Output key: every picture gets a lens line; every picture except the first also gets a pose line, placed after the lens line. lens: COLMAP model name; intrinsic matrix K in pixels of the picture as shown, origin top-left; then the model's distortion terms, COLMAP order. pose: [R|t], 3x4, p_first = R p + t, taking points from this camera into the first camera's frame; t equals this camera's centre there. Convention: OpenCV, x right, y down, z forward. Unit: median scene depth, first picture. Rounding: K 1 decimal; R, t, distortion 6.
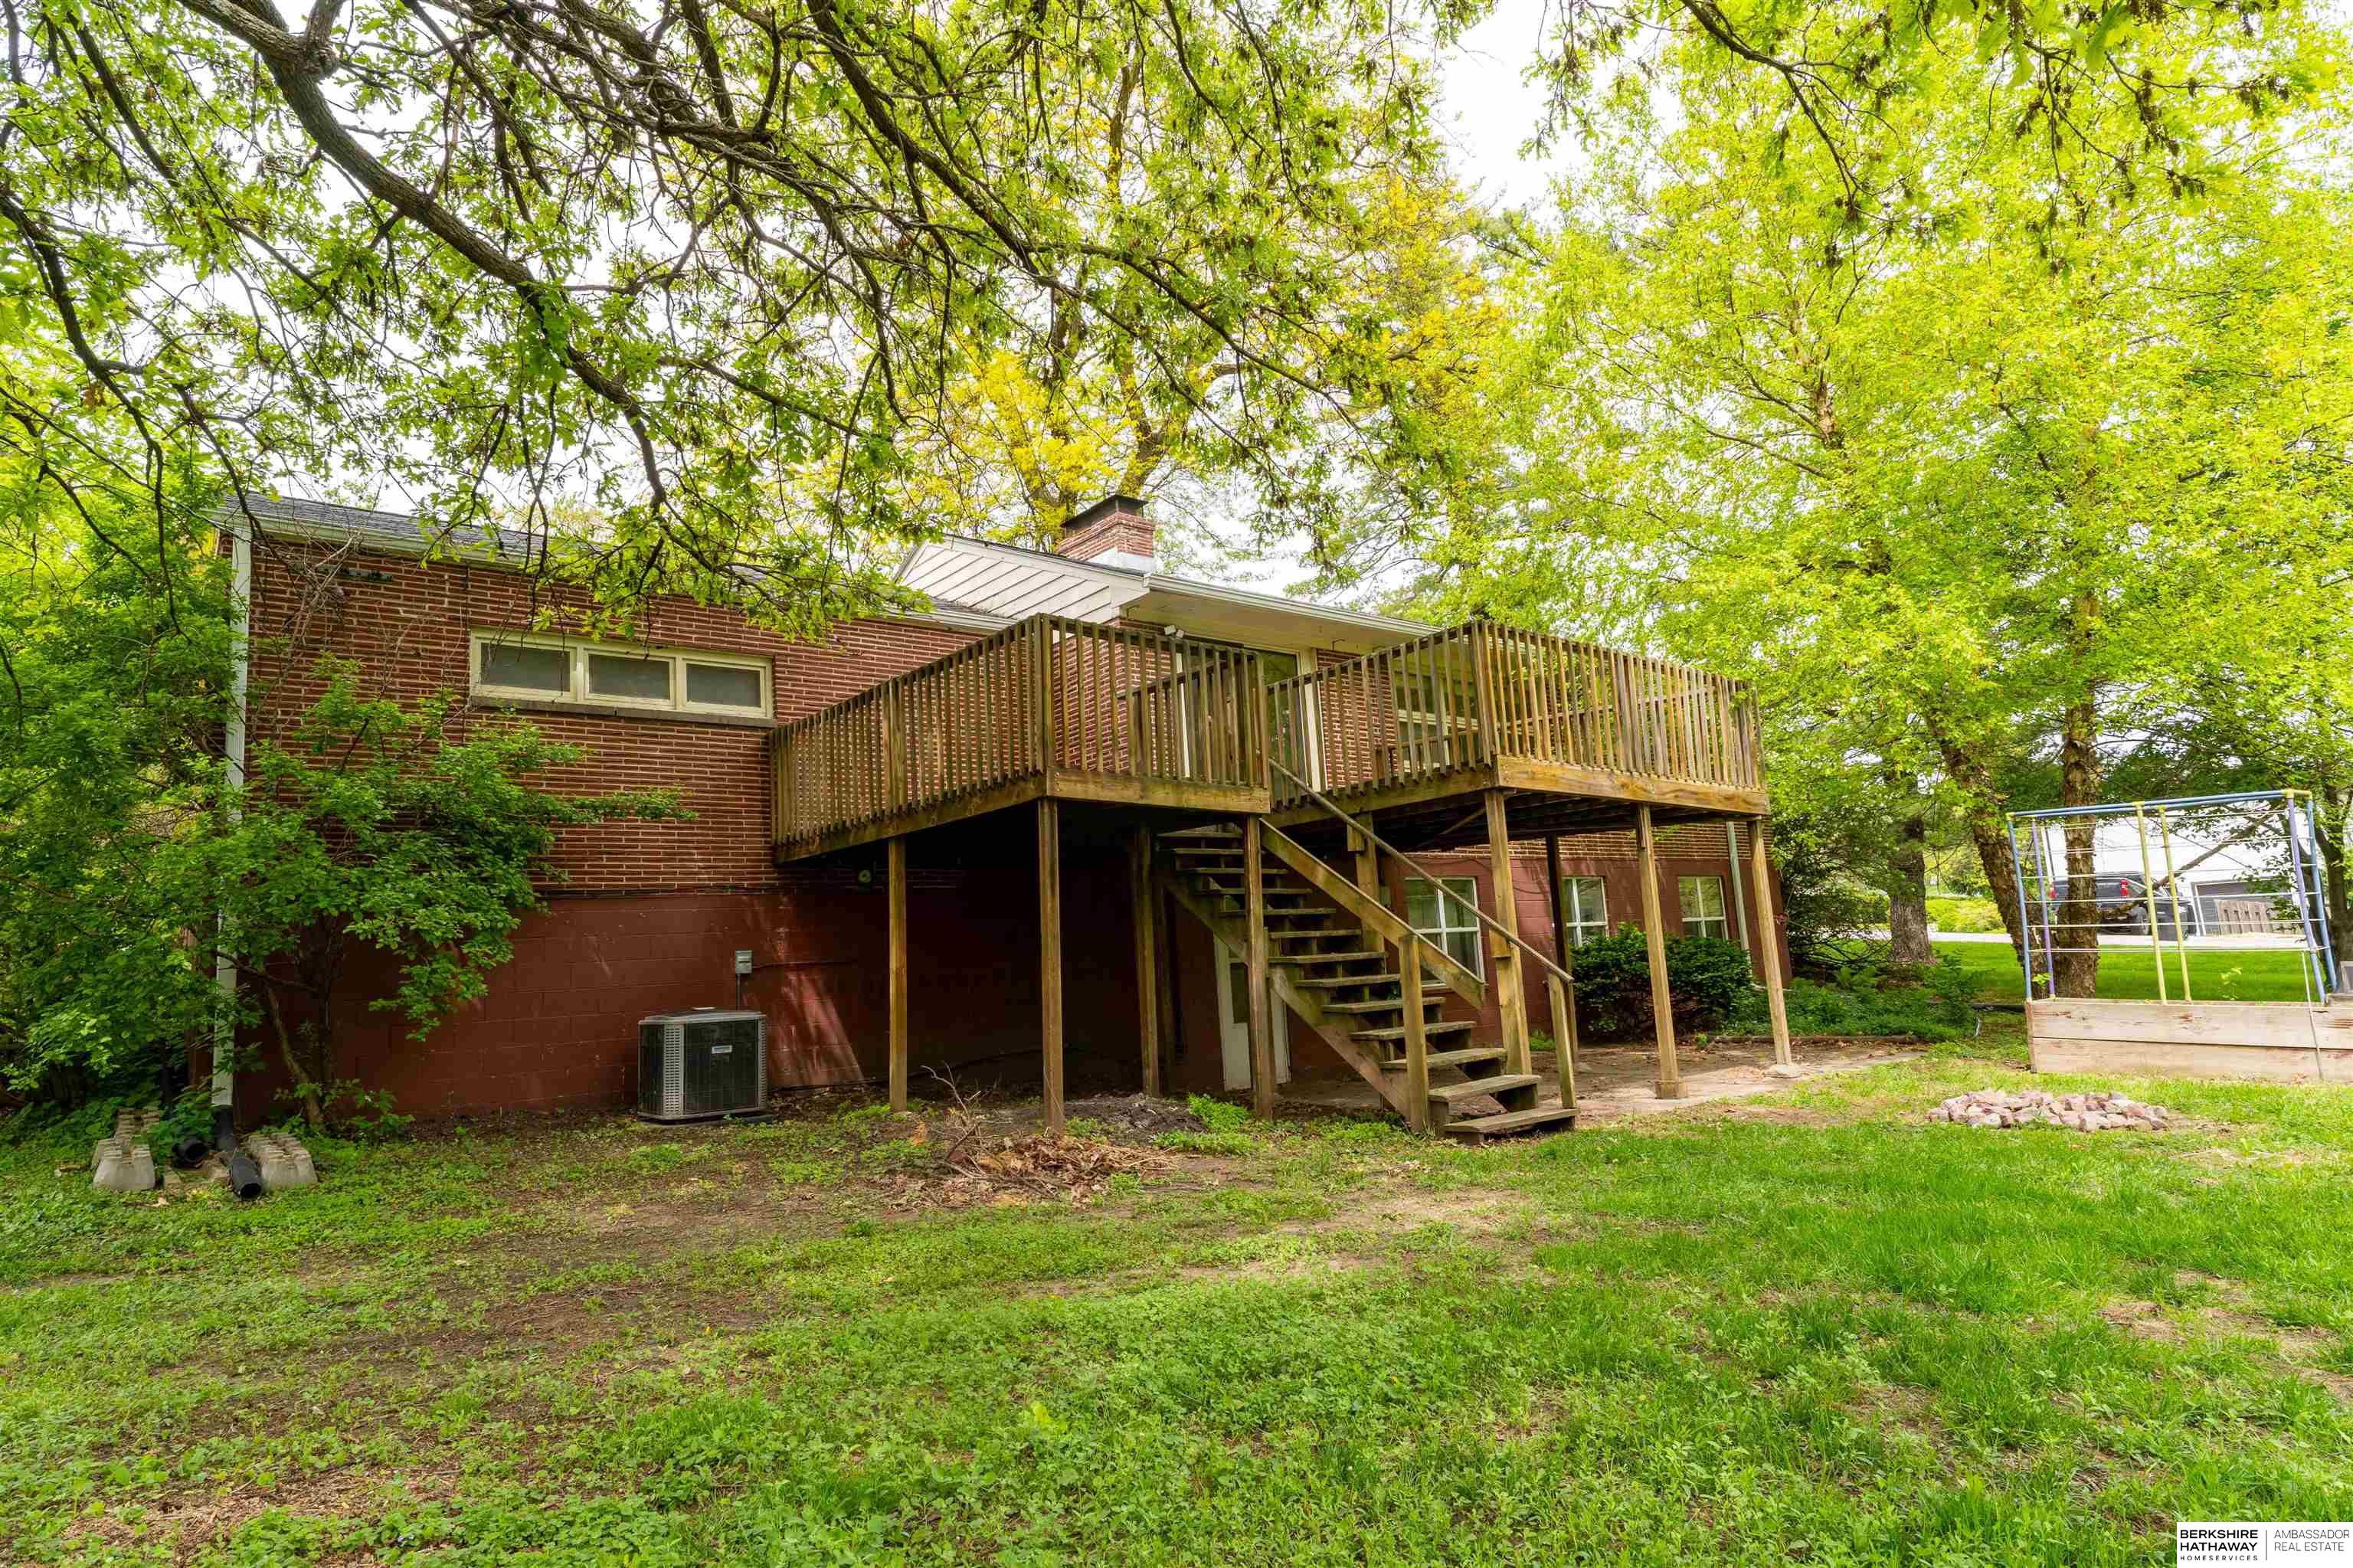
lens RADIAL K [[1293.4, 0, 1176.5], [0, 1293.4, 784.0], [0, 0, 1]] dist [-0.007787, -0.001248]
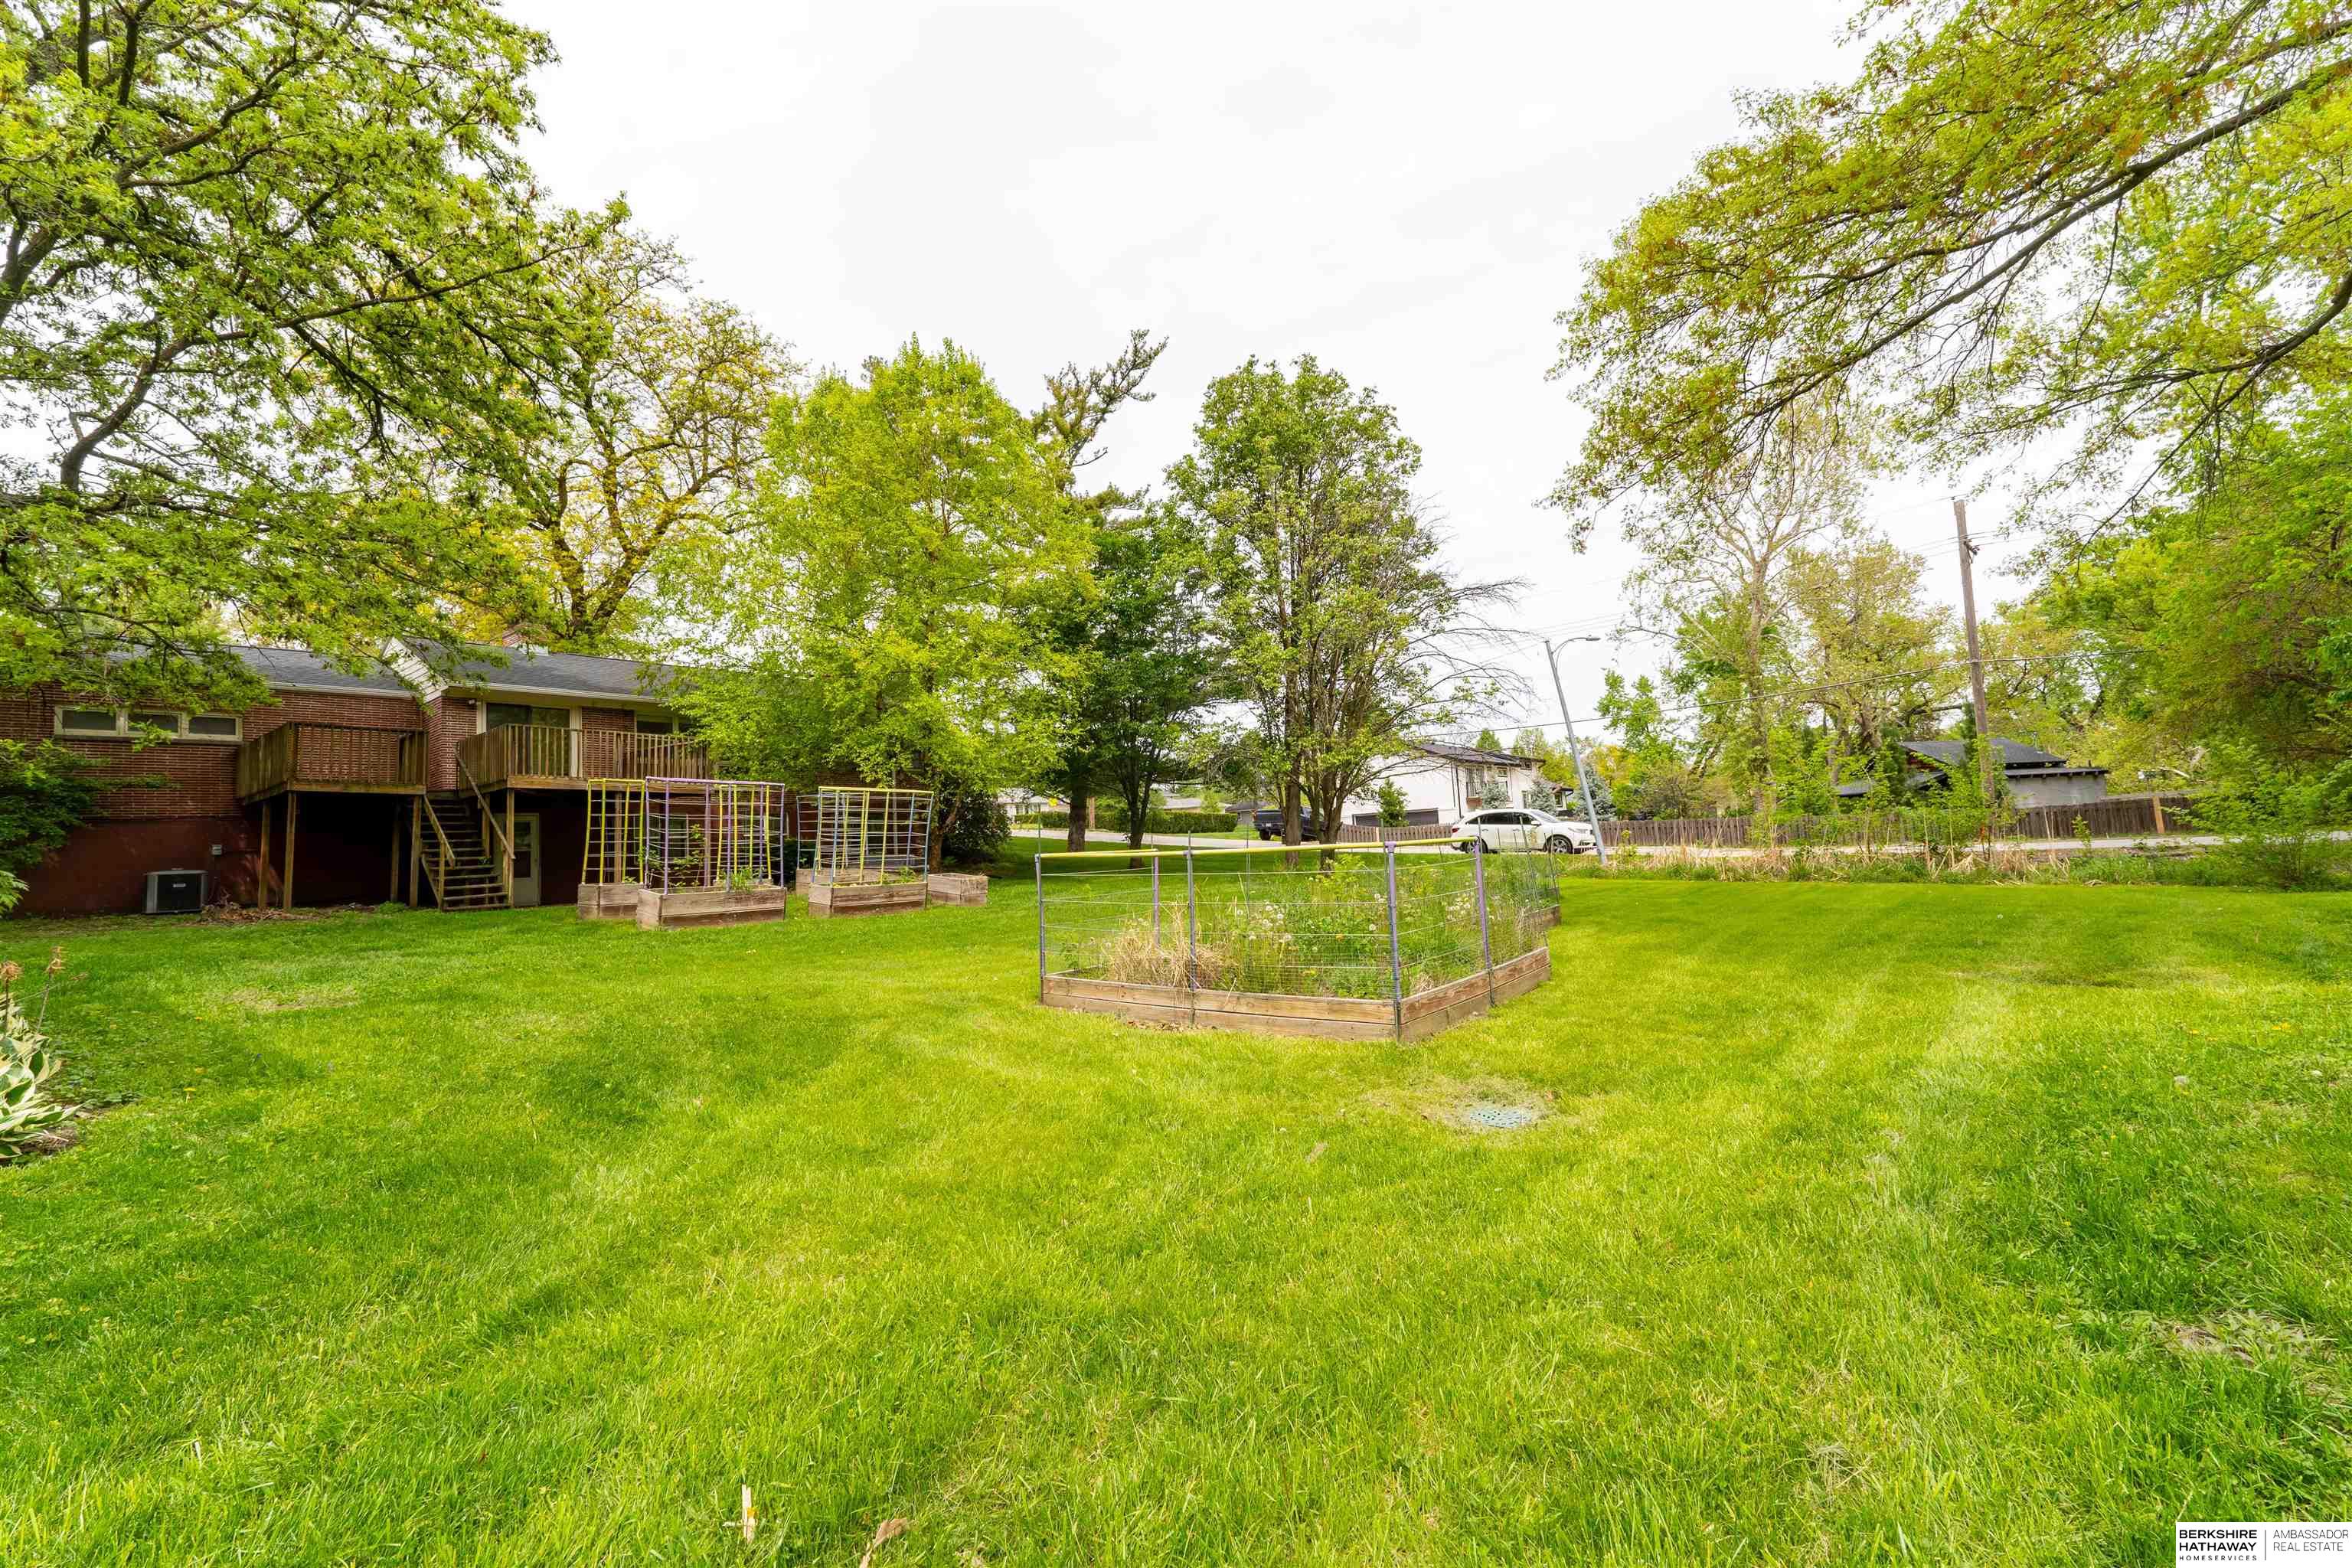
lens RADIAL K [[986.8, 0, 1172.8], [0, 986.8, 765.9], [0, 0, 1]] dist [0.001028, -0.000136]
pose [[0.978907, 0.030847, 0.201966, 0.994867], [-0.040671, 0.998174, 0.044669, -0.161698], [-0.200220, -0.051941, 0.978373, -1.070153]]
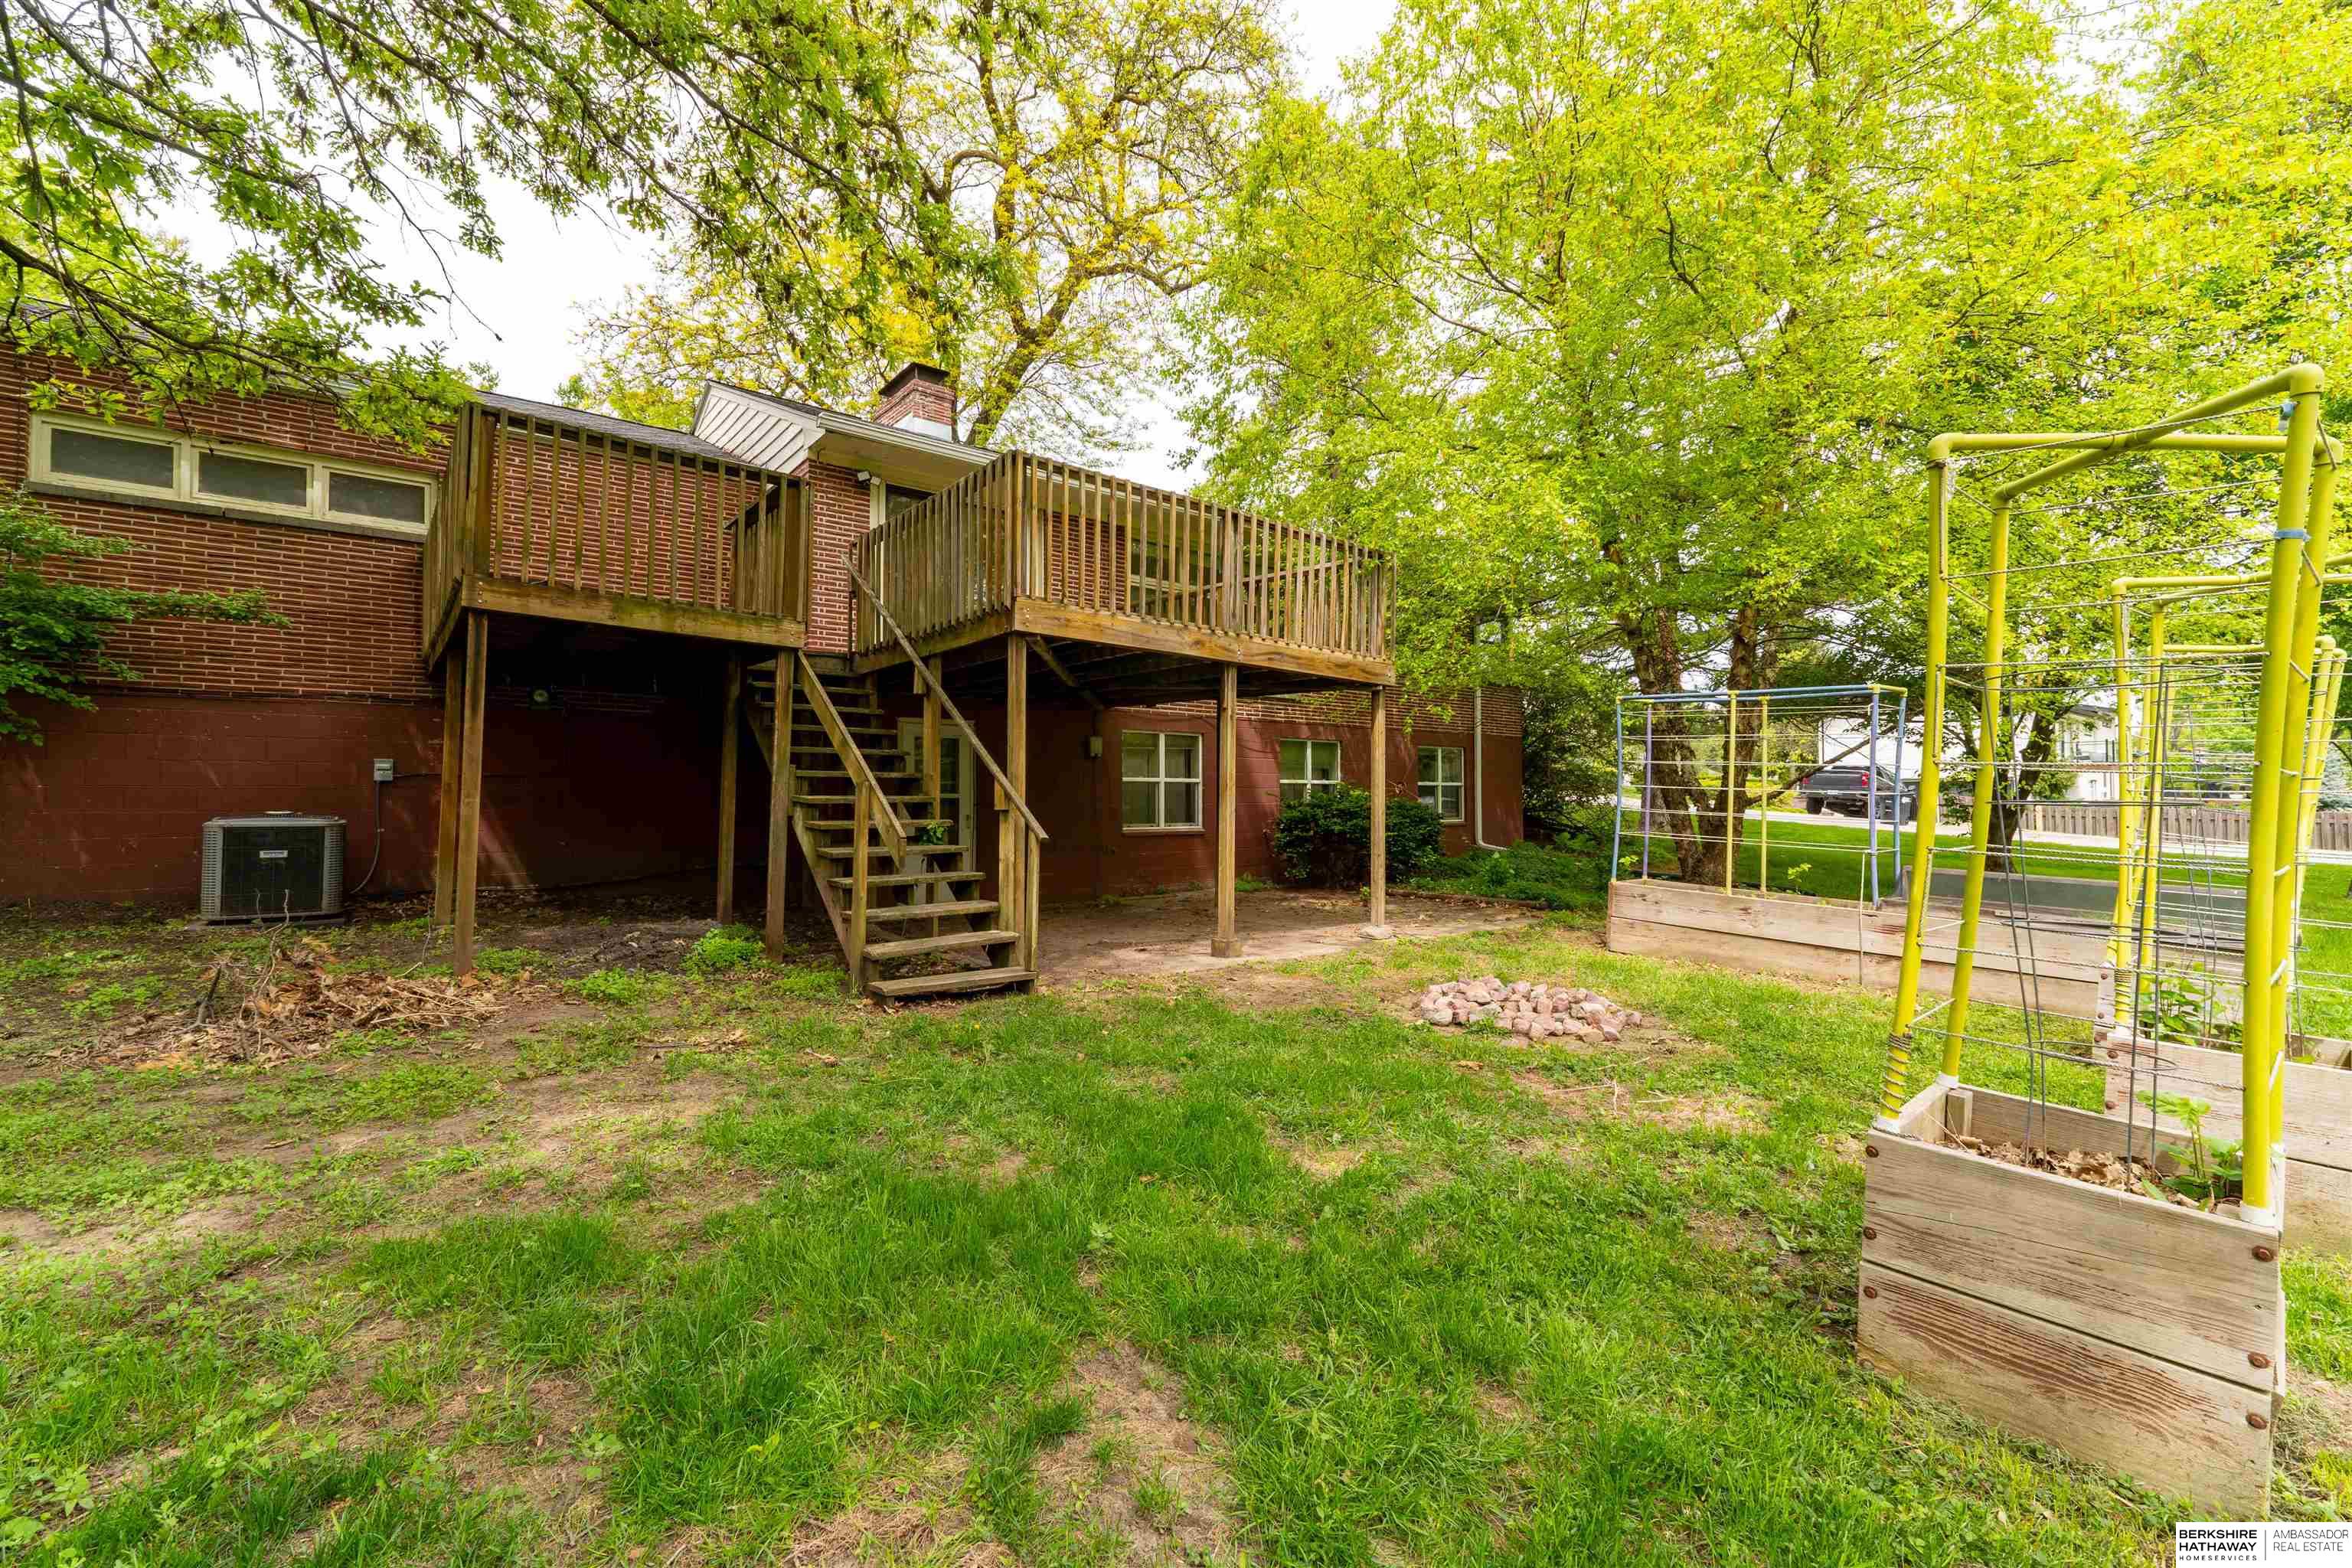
lens RADIAL K [[982.8, 0, 1179.5], [0, 982.8, 779.2], [0, 0, 1]] dist [0.001242, 0.000377]
pose [[0.998248, 0.058636, -0.007863, 0.321250], [-0.057233, 0.990801, 0.122627, 0.012160], [0.014981, -0.121963, 0.992422, 0.232562]]
